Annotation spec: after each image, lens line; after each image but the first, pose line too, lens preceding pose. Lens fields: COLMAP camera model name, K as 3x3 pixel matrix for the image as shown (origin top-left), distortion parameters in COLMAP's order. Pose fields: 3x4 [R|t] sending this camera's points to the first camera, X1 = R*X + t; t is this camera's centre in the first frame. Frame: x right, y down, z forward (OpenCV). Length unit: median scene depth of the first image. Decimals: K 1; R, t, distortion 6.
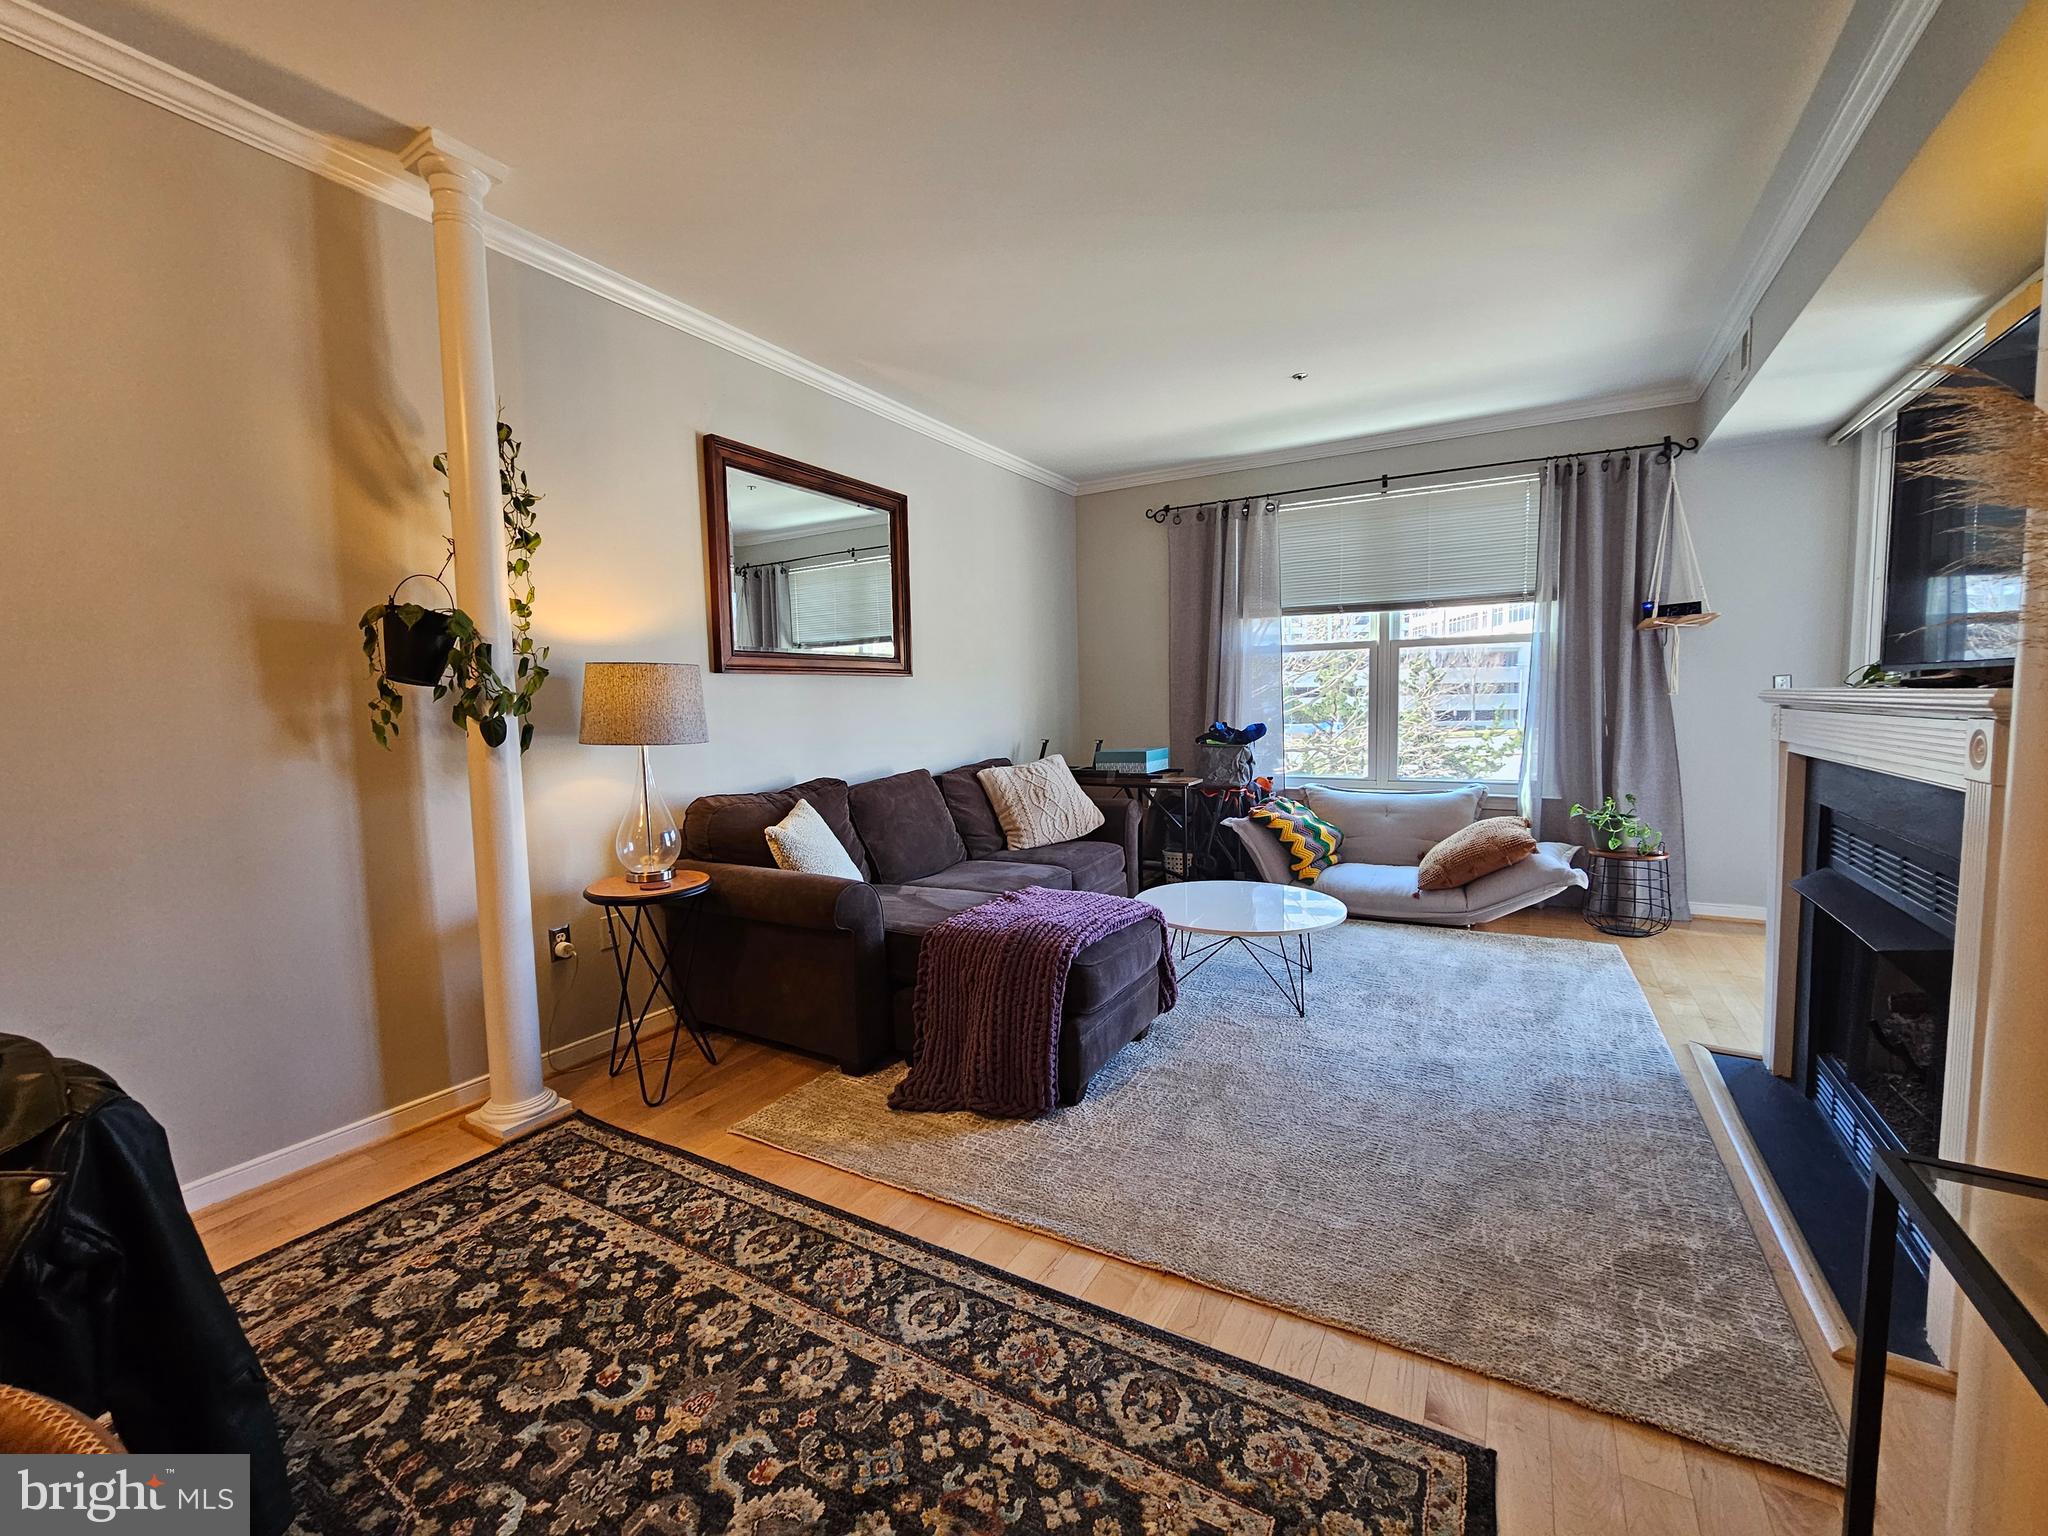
lens RADIAL K [[846.0, 0, 1020.1], [0, 846.0, 769.6], [0, 0, 1]] dist [-0.000652, -0.000198]
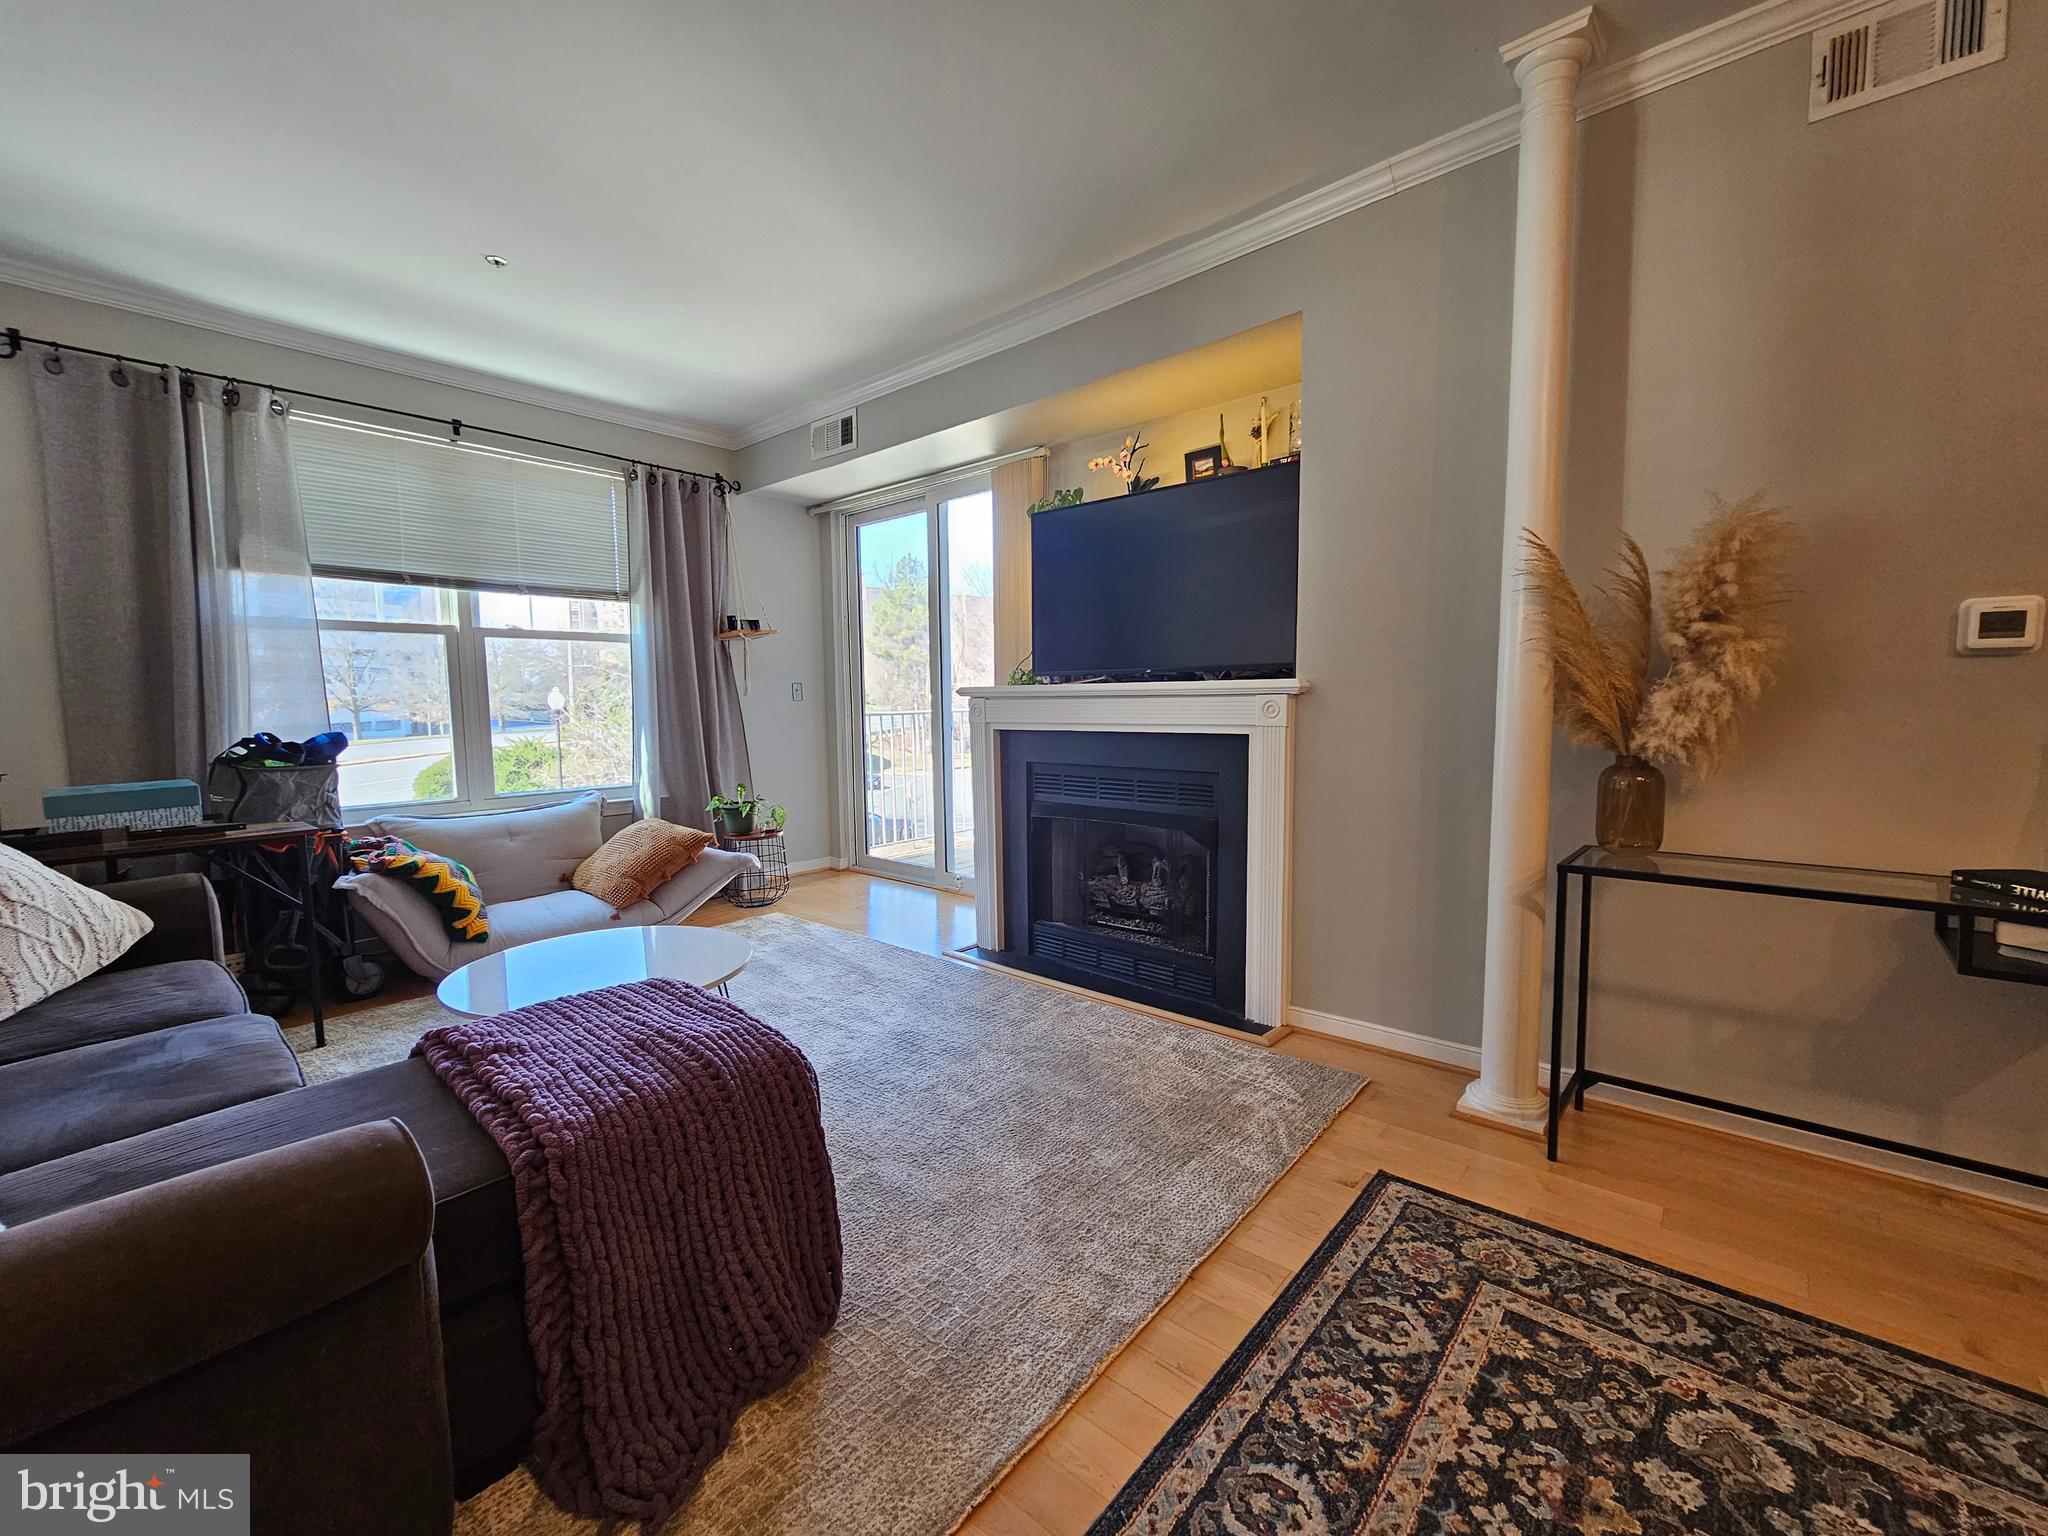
lens RADIAL K [[846.0, 0, 1020.1], [0, 846.0, 769.6], [0, 0, 1]] dist [-0.000652, -0.000198]
pose [[0.198167, -0.066381, 0.977918, -0.495639], [0.090039, 0.994719, 0.049275, -0.017490], [-0.976024, 0.078286, 0.203098, 0.630155]]
